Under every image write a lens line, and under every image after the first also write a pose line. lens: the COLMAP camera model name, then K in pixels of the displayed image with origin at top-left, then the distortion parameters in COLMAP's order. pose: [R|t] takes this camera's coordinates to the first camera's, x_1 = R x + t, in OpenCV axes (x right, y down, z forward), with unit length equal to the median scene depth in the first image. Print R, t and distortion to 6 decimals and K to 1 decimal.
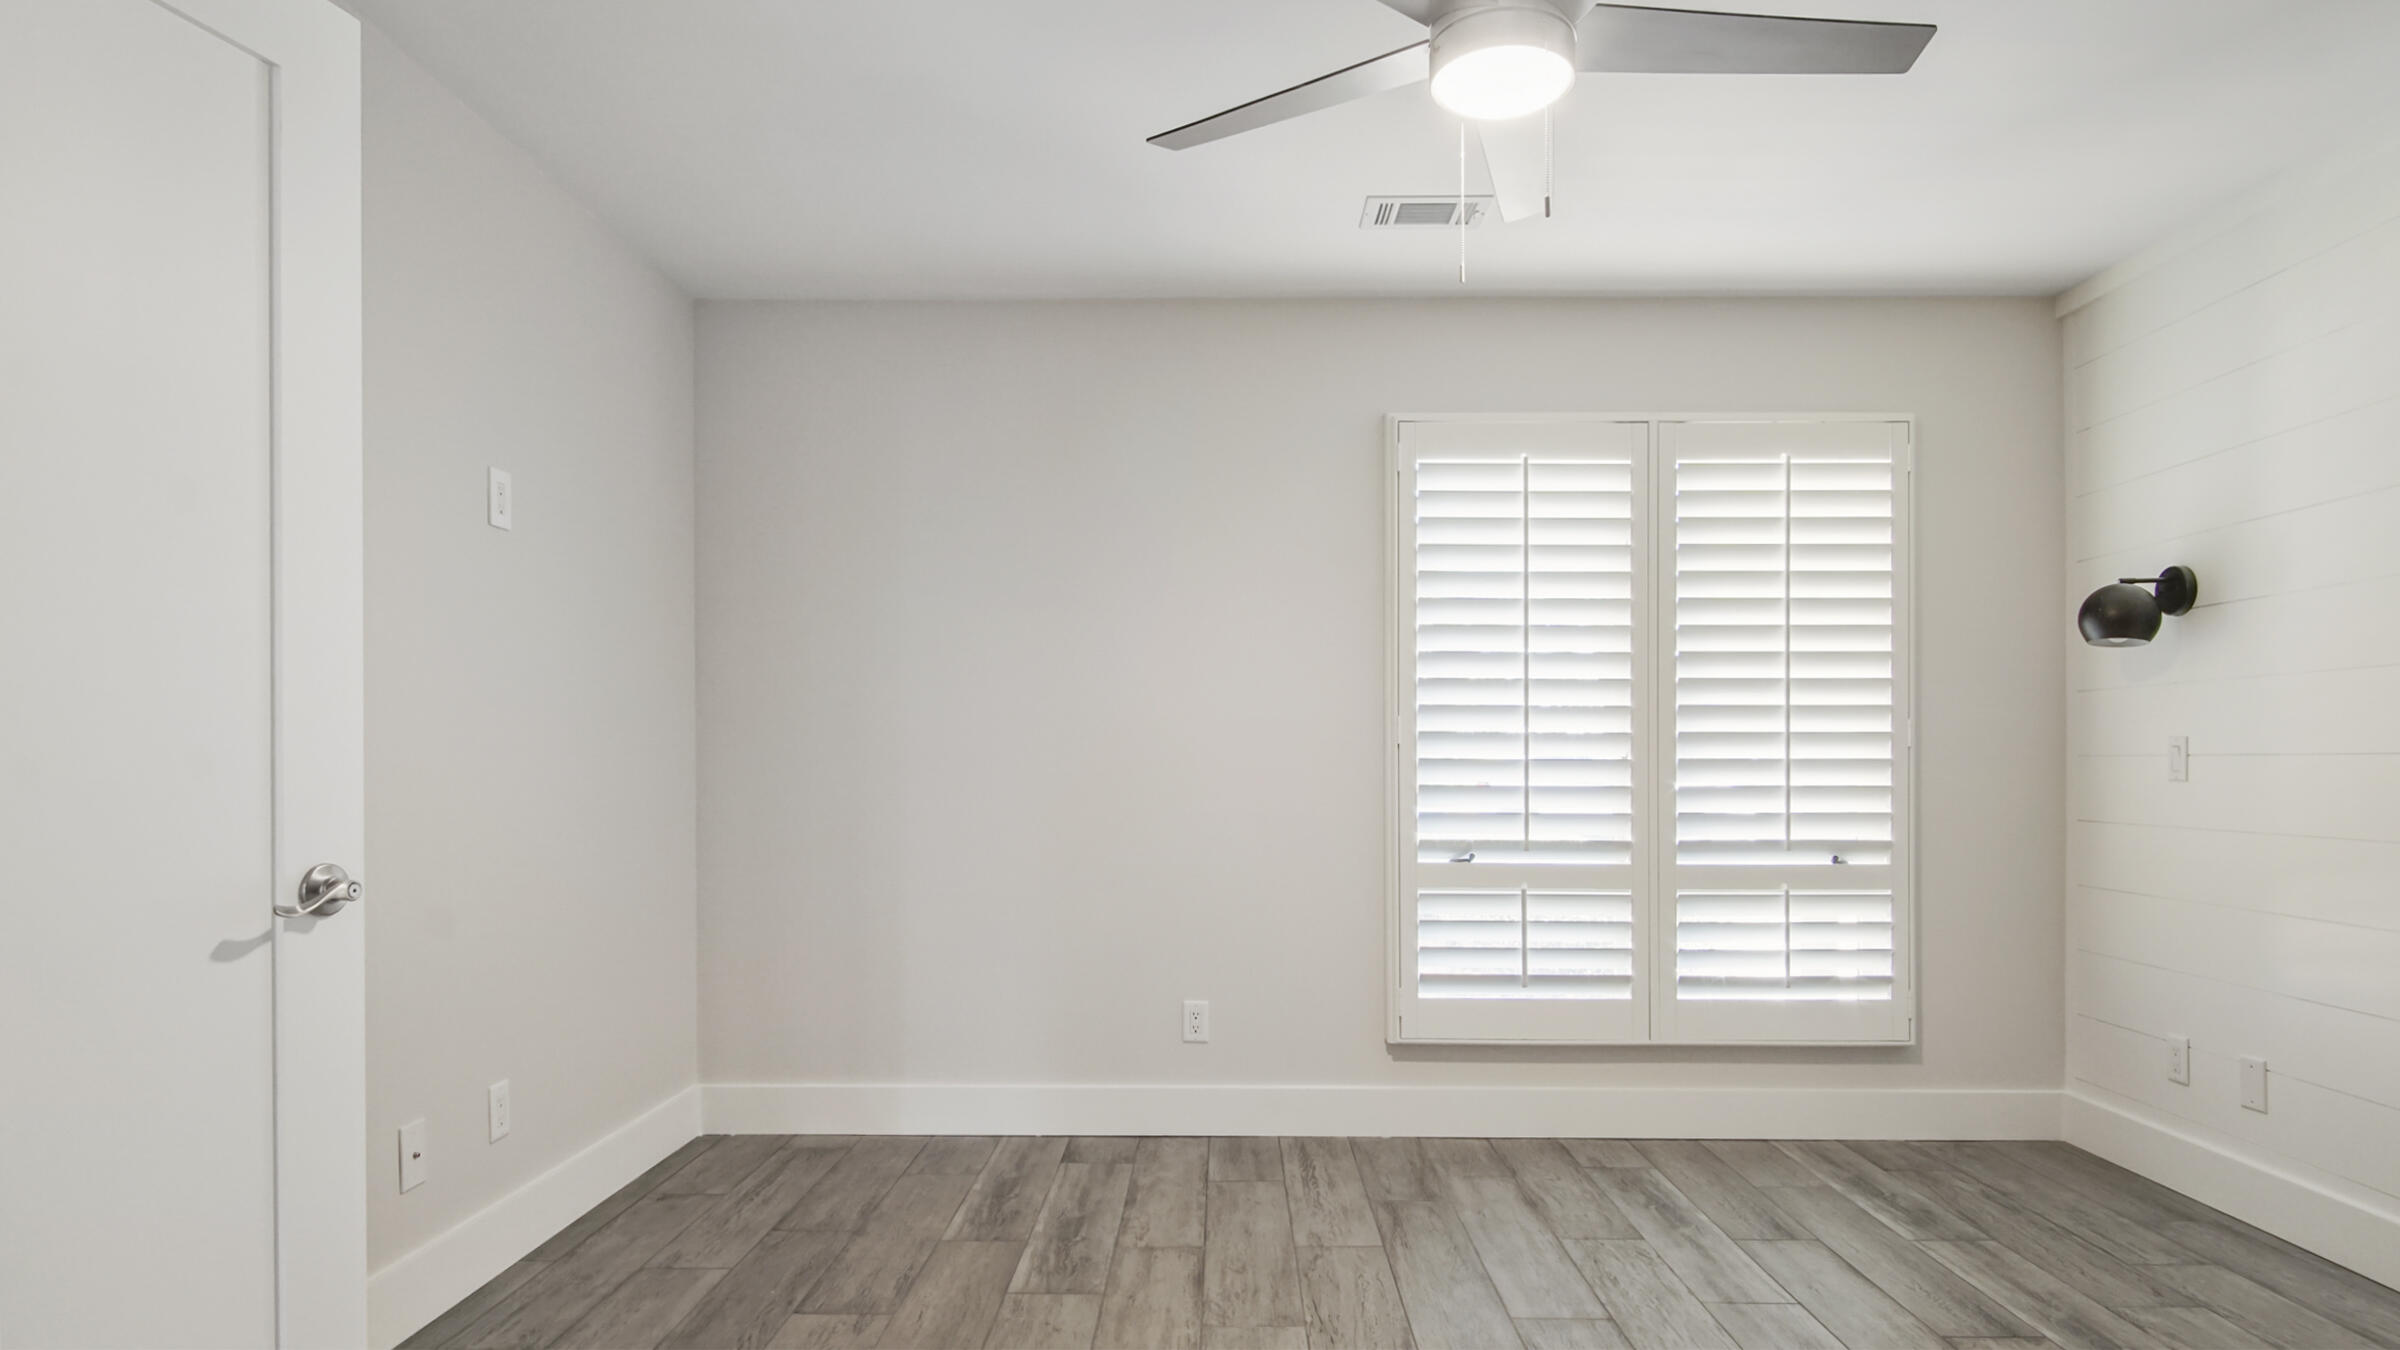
lens RADIAL K [[1329.3, 0, 1208.5], [0, 1329.3, 744.6], [0, 0, 1]] dist [-0.003726, -0.001013]
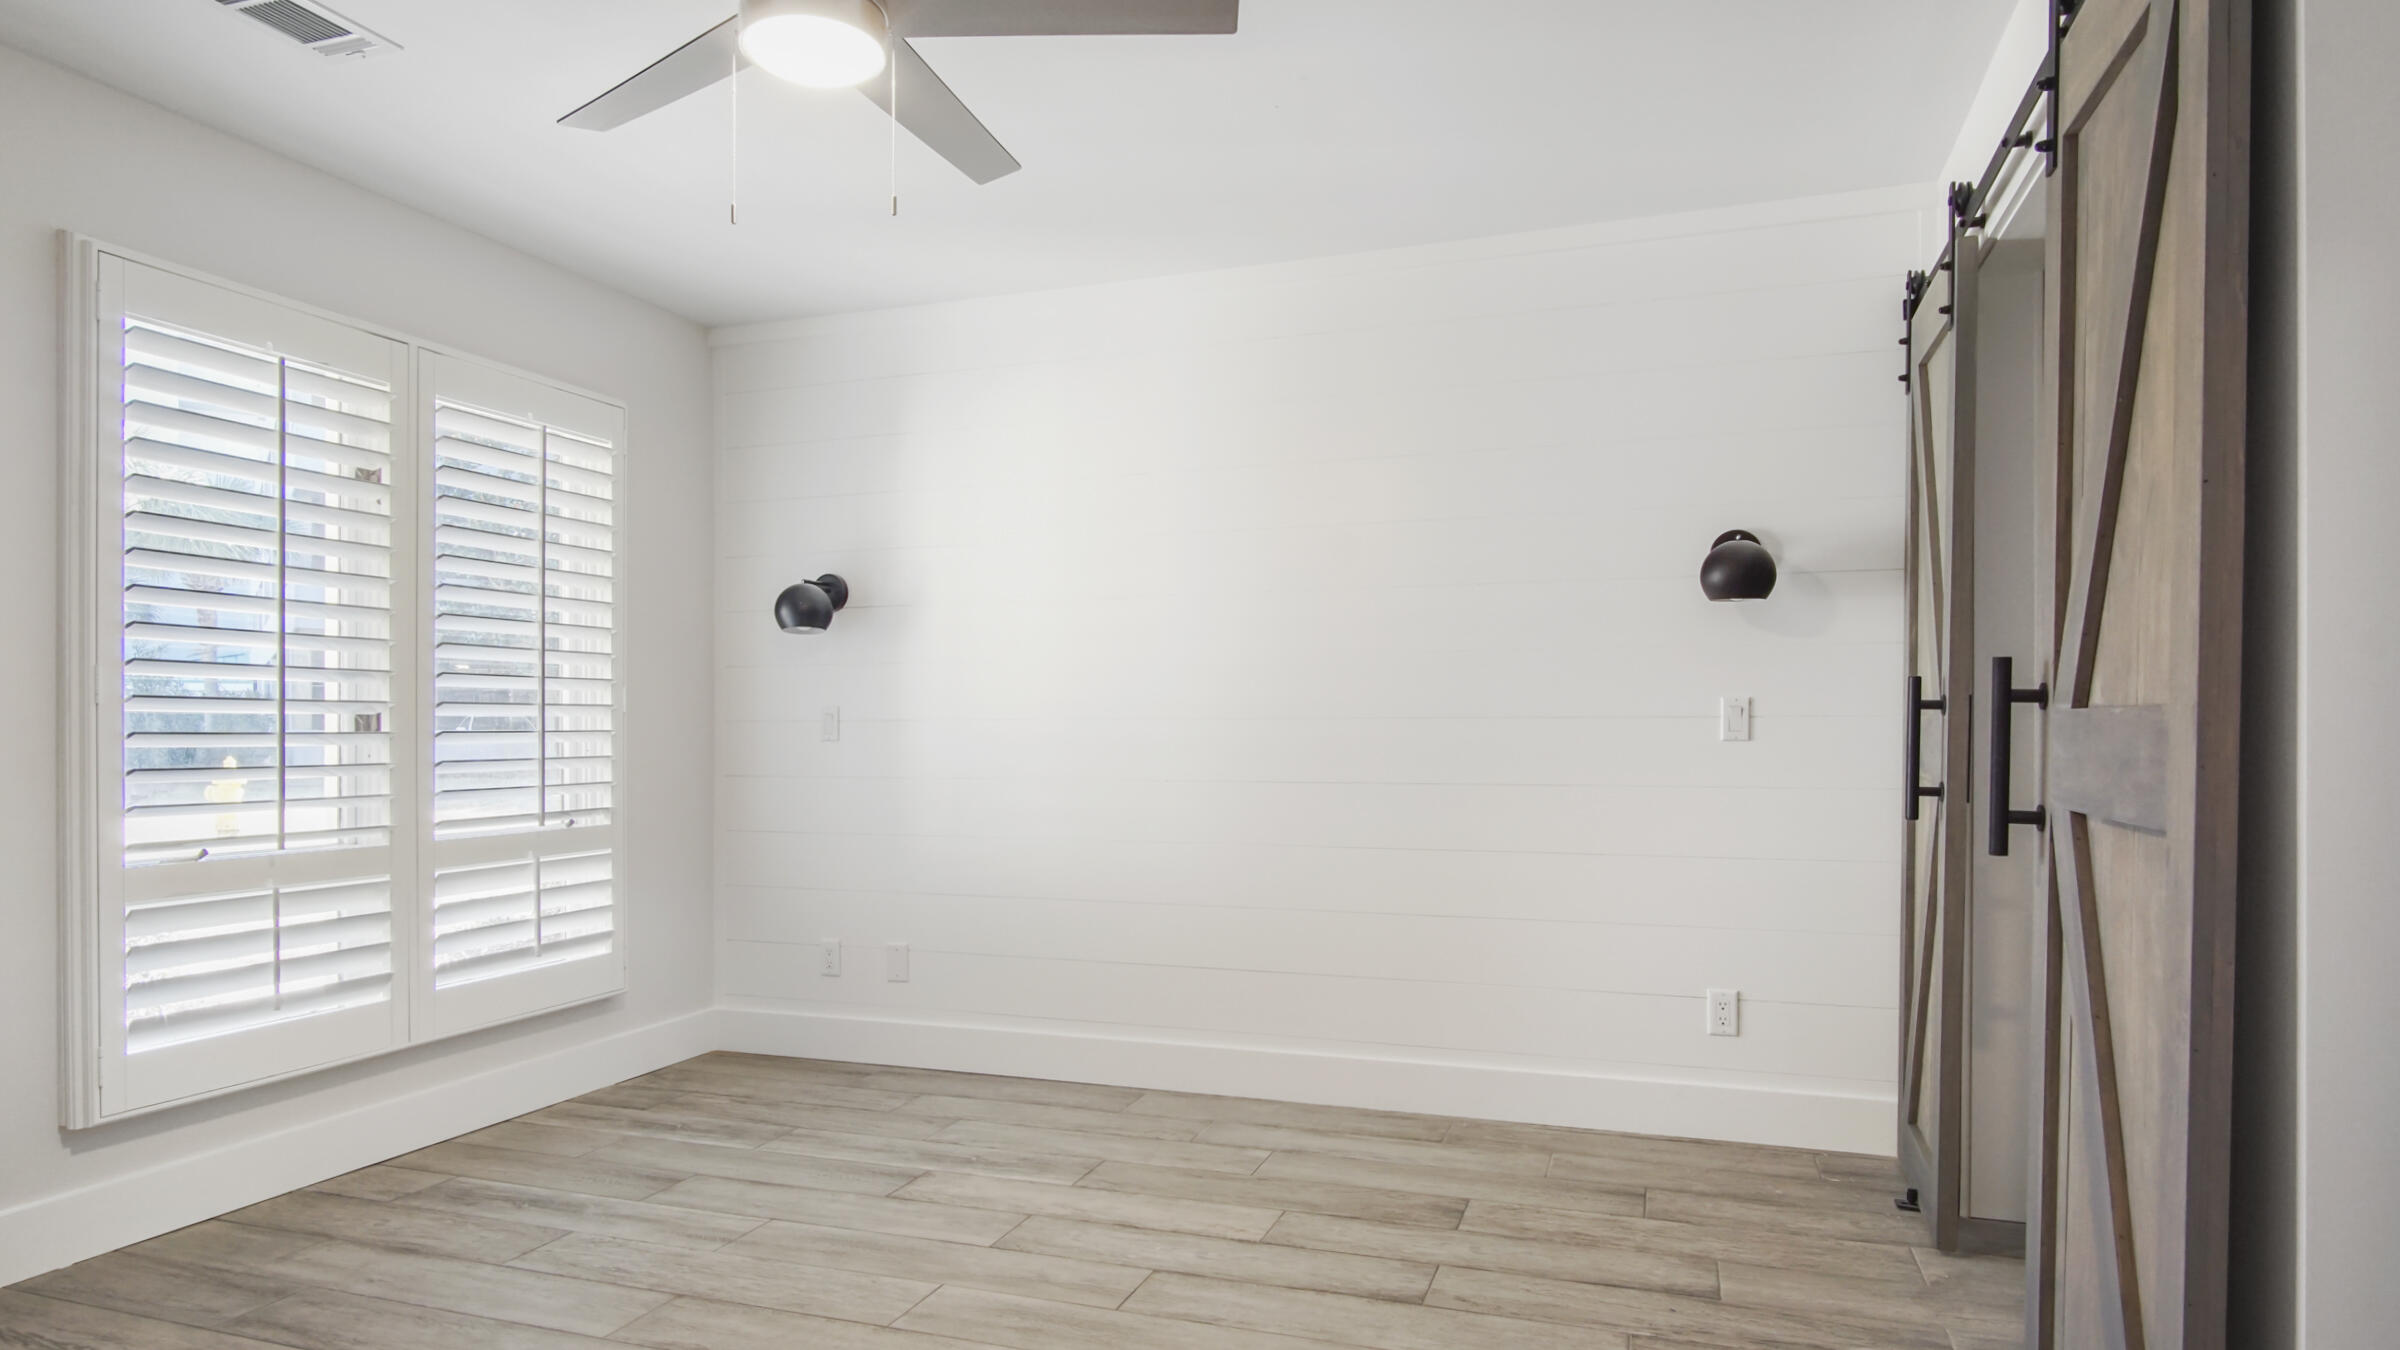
lens RADIAL K [[1345.0, 0, 1198.2], [0, 1345.0, 711.4], [0, 0, 1]] dist [-0.002999, -0.000866]
pose [[0.335062, 0.006041, 0.942177, -0.381156], [-0.007711, 0.999964, -0.003669, 0.000543], [-0.942165, -0.006036, 0.335096, 0.229991]]
